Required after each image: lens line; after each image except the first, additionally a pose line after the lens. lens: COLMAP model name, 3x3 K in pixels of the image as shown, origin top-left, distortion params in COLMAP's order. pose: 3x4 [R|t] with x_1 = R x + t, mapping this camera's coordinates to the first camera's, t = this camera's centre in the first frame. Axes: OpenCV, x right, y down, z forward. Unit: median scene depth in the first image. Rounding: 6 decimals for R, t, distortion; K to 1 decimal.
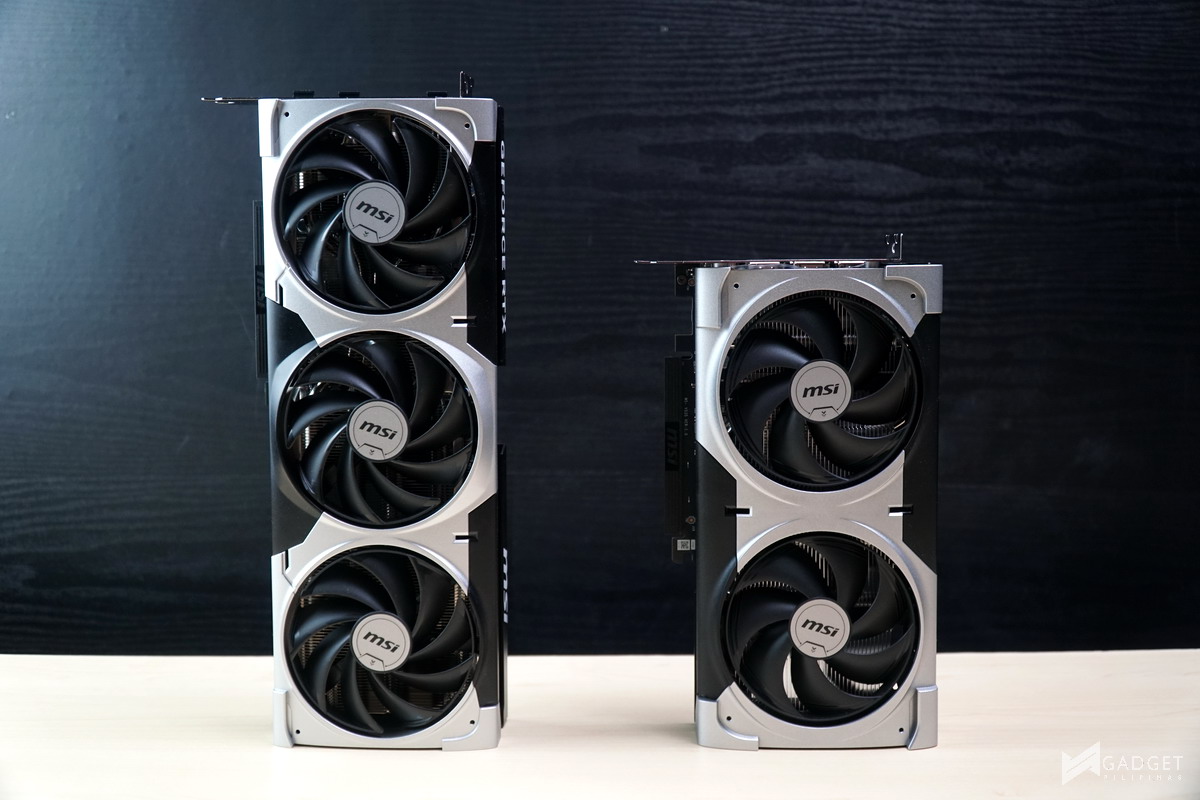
lens RADIAL K [[1288.6, 0, 537.0], [0, 1288.6, 509.5], [0, 0, 1]] dist [-0.002651, 0.000000]
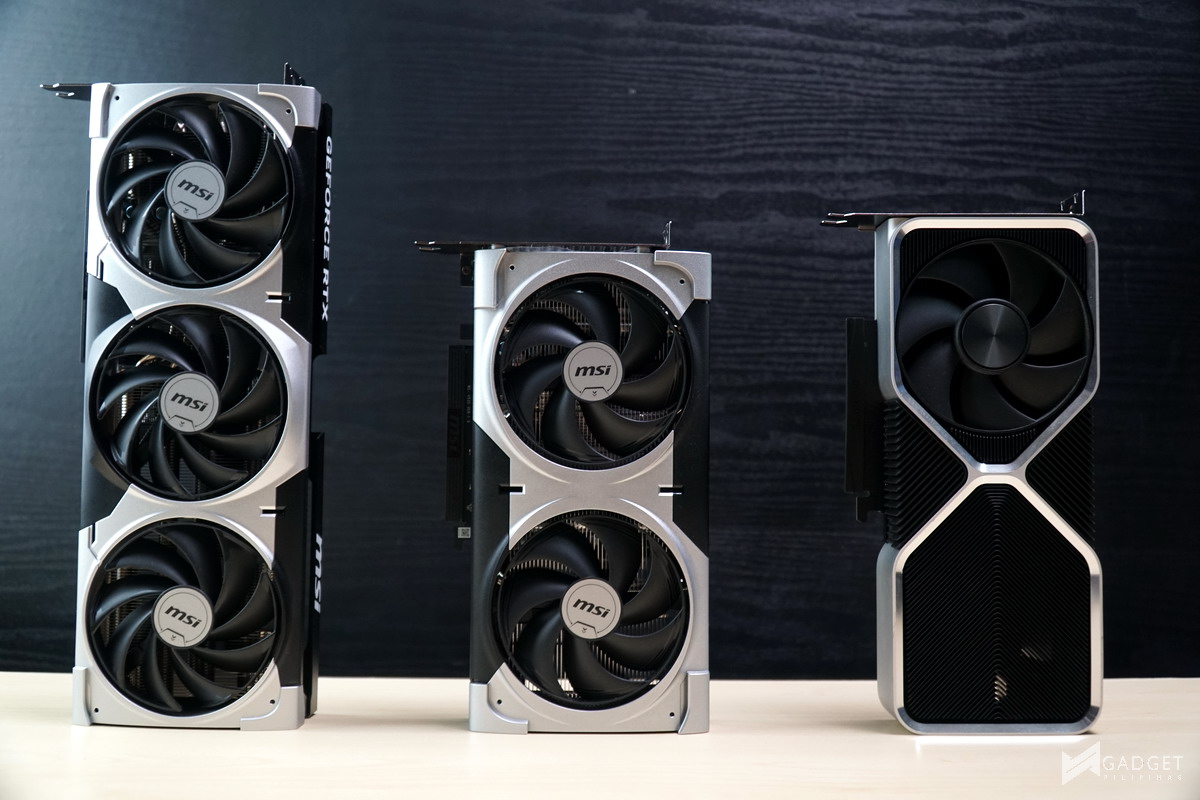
lens RADIAL K [[1288.6, 0, 567.2], [0, 1288.6, 420.7], [0, 0, 1]] dist [-0.002651, 0.000000]
pose [[0.999658, 0.018224, 0.018762, 0.151512], [-0.015892, 0.992919, -0.117724, 0.065540], [-0.020774, 0.117386, 0.992869, -0.000160]]
